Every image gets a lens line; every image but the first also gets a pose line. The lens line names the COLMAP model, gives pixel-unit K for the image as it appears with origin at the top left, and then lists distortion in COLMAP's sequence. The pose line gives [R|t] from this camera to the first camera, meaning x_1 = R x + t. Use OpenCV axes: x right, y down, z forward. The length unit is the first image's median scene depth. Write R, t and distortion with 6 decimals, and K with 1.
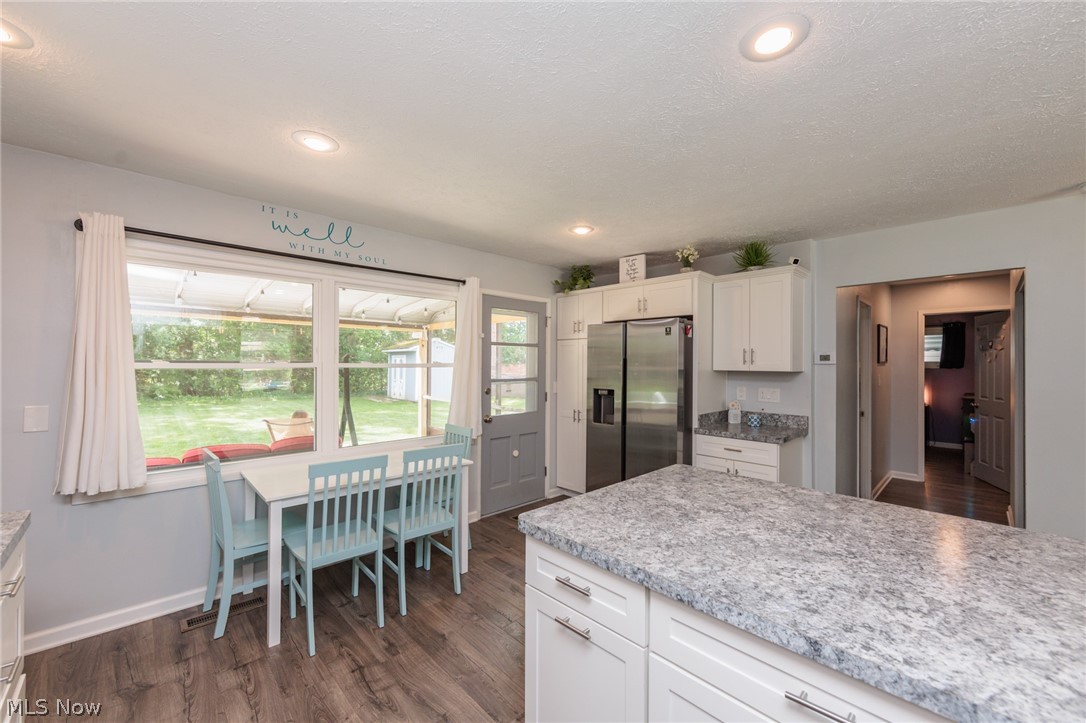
lens RADIAL K [[422.0, 0, 544.7], [0, 422.0, 360.7], [0, 0, 1]] dist [-0.002290, -0.000263]
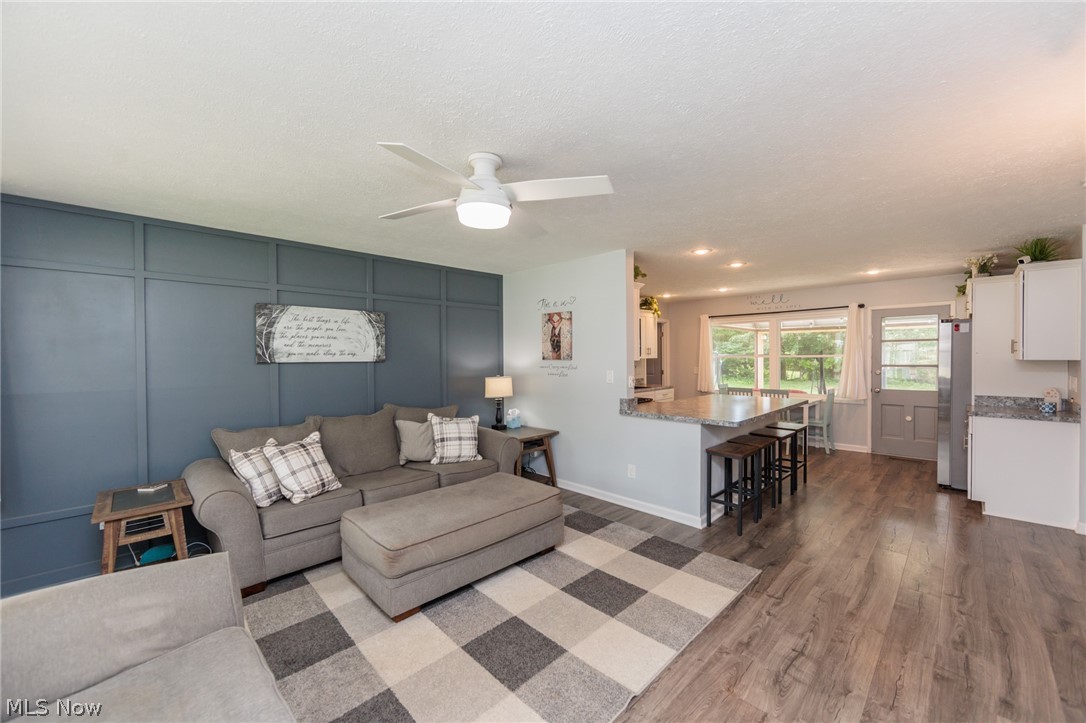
lens RADIAL K [[422.0, 0, 544.7], [0, 422.0, 360.7], [0, 0, 1]] dist [-0.002290, -0.000263]
pose [[0.019704, 0.006834, -0.999782, 1.388122], [0.015396, 0.999856, 0.007138, -0.000041], [0.999687, -0.015534, 0.019596, -0.245368]]
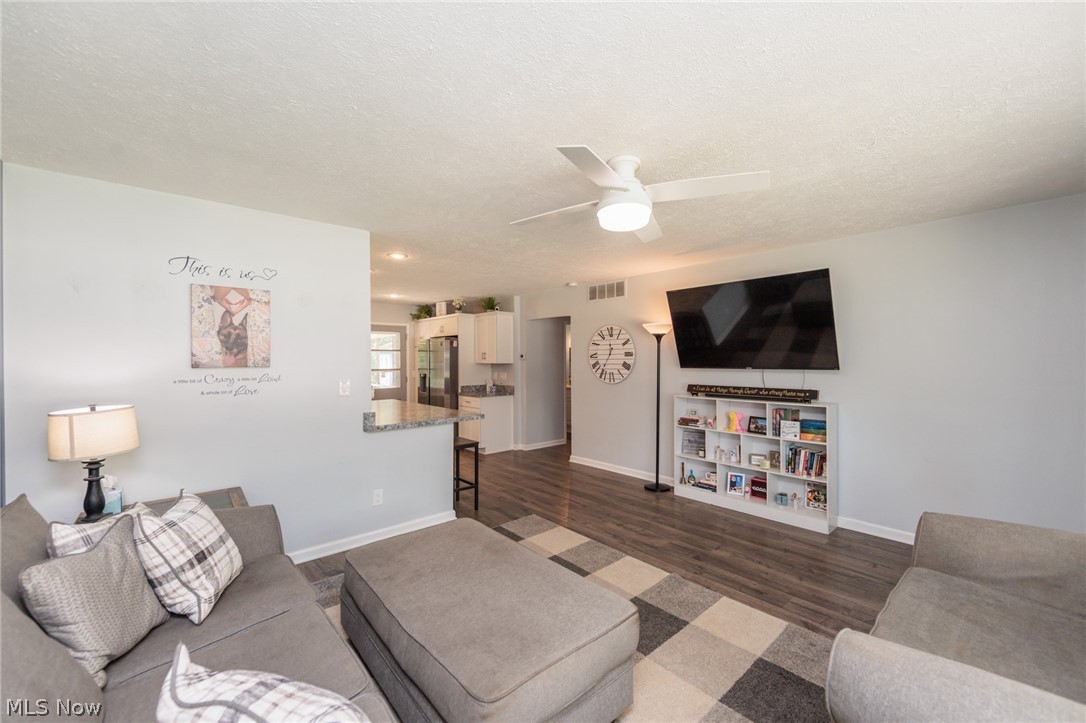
lens RADIAL K [[428.0, 0, 543.0], [0, 428.0, 361.5], [0, 0, 1]] dist [-0.001347, 0.000116]
pose [[0.998875, -0.011592, -0.045976, 0.748313], [0.012195, 0.999843, 0.012868, -0.006363], [0.045819, -0.013415, 0.998860, -0.879390]]
